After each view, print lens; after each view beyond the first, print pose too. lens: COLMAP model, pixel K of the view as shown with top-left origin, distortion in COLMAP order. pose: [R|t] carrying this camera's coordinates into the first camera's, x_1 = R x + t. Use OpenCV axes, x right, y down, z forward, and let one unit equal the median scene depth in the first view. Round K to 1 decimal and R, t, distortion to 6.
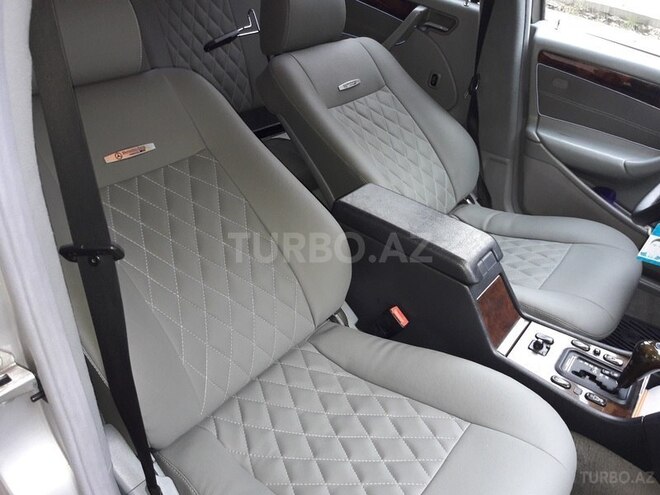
lens RADIAL K [[528.8, 0, 328.8], [0, 528.8, 246.6], [0, 0, 1]] dist [0.113209, -0.248595]
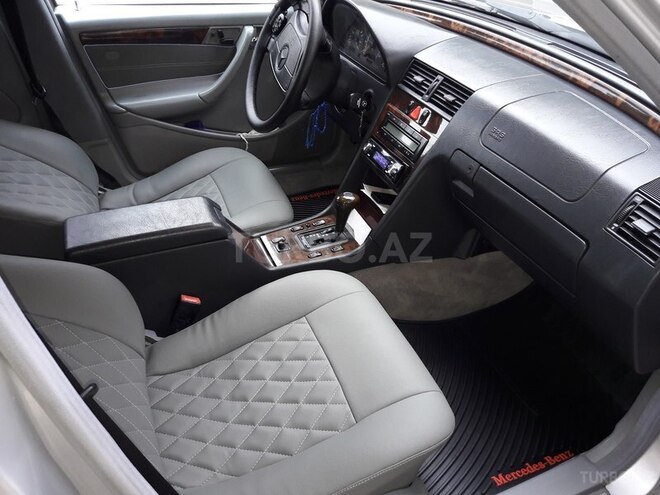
lens RADIAL K [[528.8, 0, 328.8], [0, 528.8, 246.6], [0, 0, 1]] dist [0.113209, -0.248595]
pose [[0.517081, -0.580472, 0.629030, -0.329464], [0.519873, 0.796807, 0.307946, -0.138607], [-0.679970, 0.167783, 0.713786, -0.003398]]
